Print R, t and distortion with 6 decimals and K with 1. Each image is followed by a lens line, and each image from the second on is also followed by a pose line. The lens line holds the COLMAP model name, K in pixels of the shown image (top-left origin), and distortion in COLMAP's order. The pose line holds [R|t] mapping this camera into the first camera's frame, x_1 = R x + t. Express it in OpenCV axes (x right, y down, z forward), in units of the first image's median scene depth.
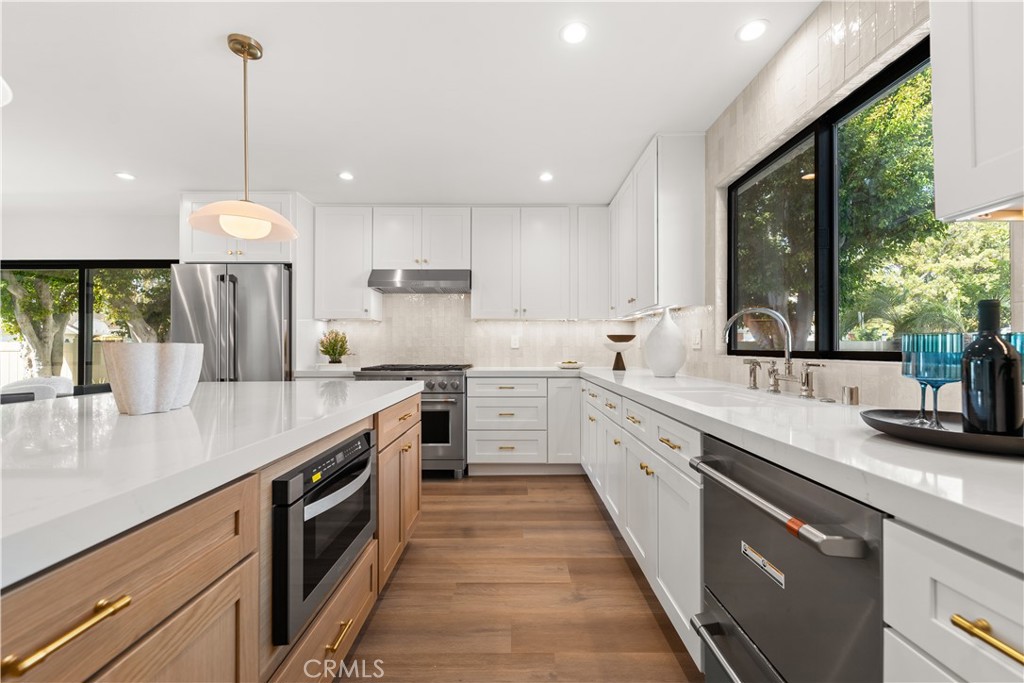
lens RADIAL K [[413.0, 0, 514.8], [0, 413.0, 345.4], [0, 0, 1]] dist [0.002301, -0.000520]
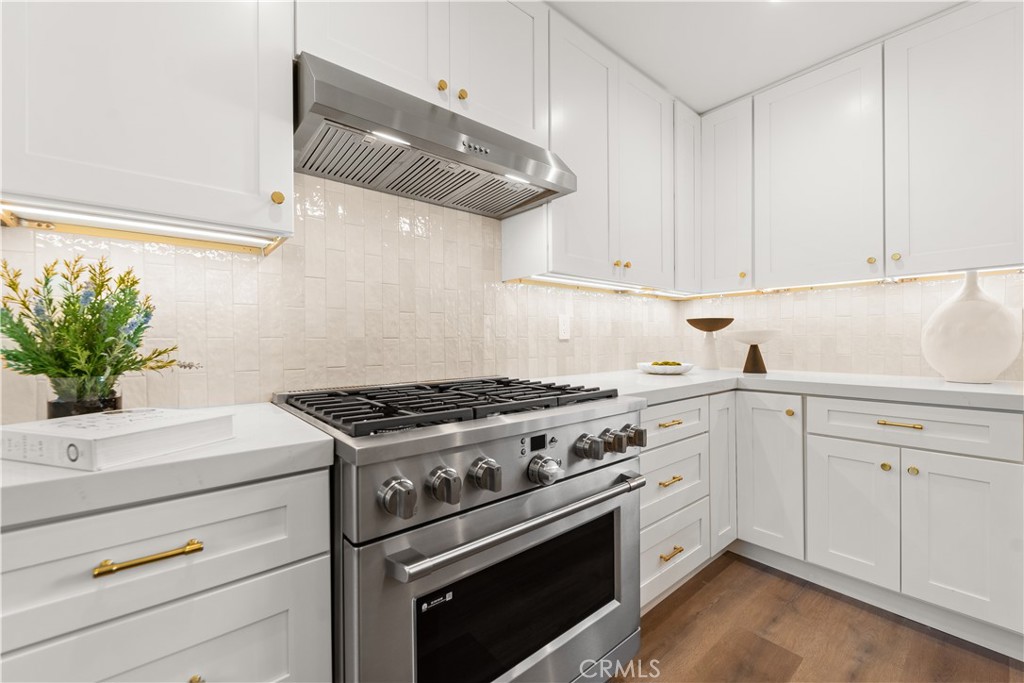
lens RADIAL K [[417.2, 0, 511.2], [0, 417.2, 344.8], [0, 0, 1]] dist [0.000325, -0.000324]
pose [[0.768040, -0.011175, 0.640304, -0.466434], [0.003407, 0.999905, 0.013364, 0.006990], [-0.640393, -0.008083, 0.768005, 0.780782]]
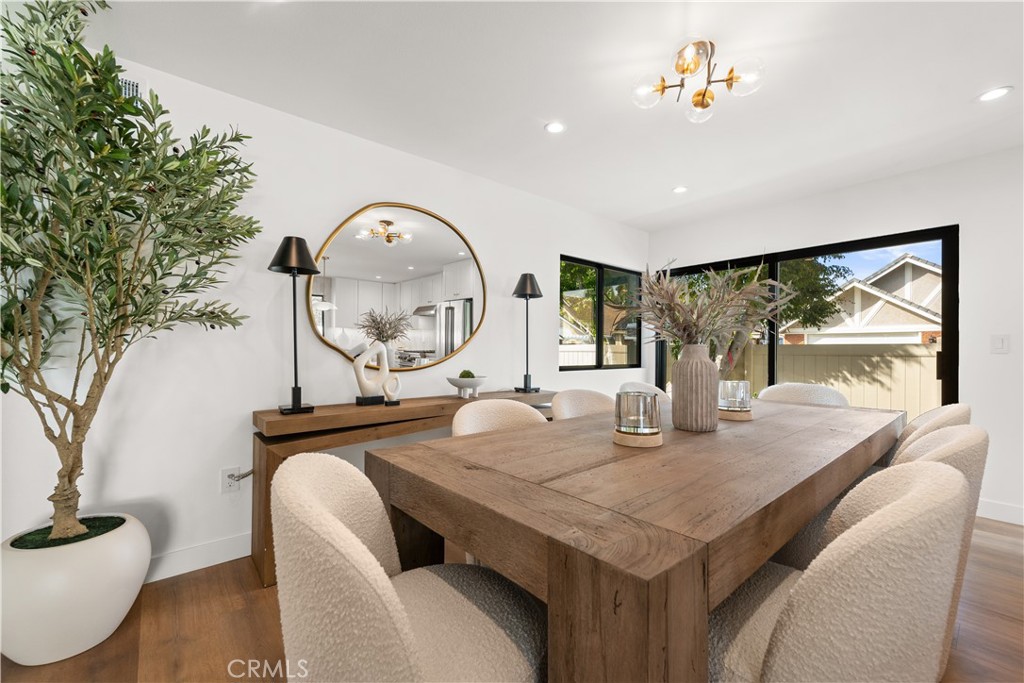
lens RADIAL K [[413.0, 0, 514.8], [0, 413.0, 345.4], [0, 0, 1]] dist [0.002301, -0.000520]
pose [[0.643986, -0.001549, -0.765035, -0.879990], [-0.002414, 0.999989, -0.004058, 0.002303], [0.765033, 0.004460, 0.643976, -0.025895]]
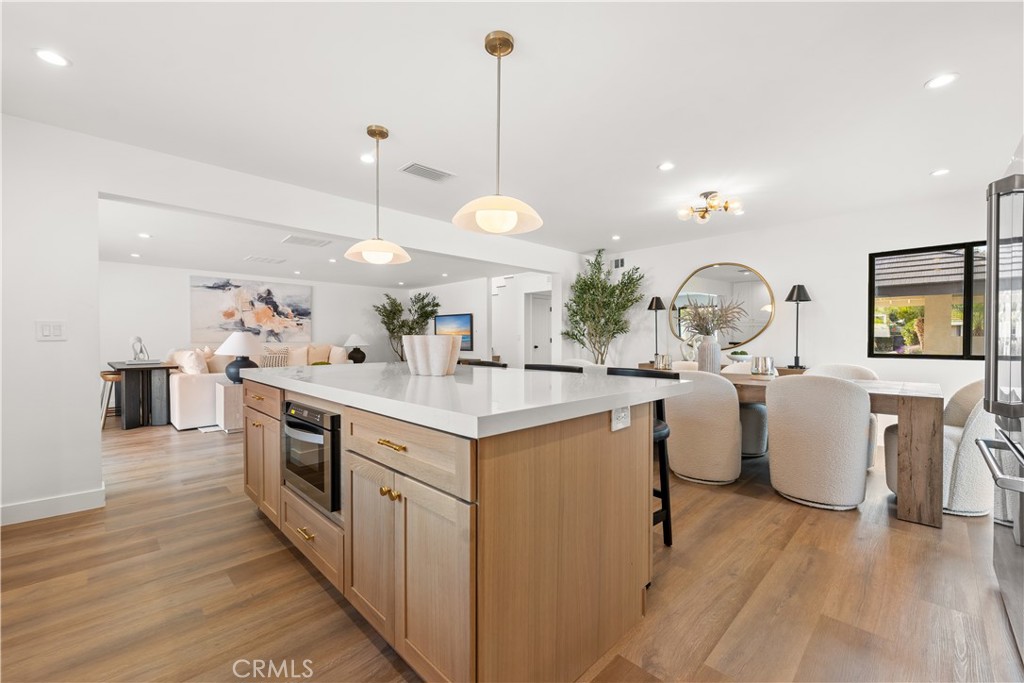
lens RADIAL K [[416.9, 0, 514.9], [0, 416.9, 343.9], [0, 0, 1]] dist [0.001757, 0.000323]
pose [[-0.708847, 0.012569, -0.705251, 0.033515], [0.005991, 0.999912, 0.011798, 0.004054], [0.705337, 0.004138, -0.708860, 0.938387]]
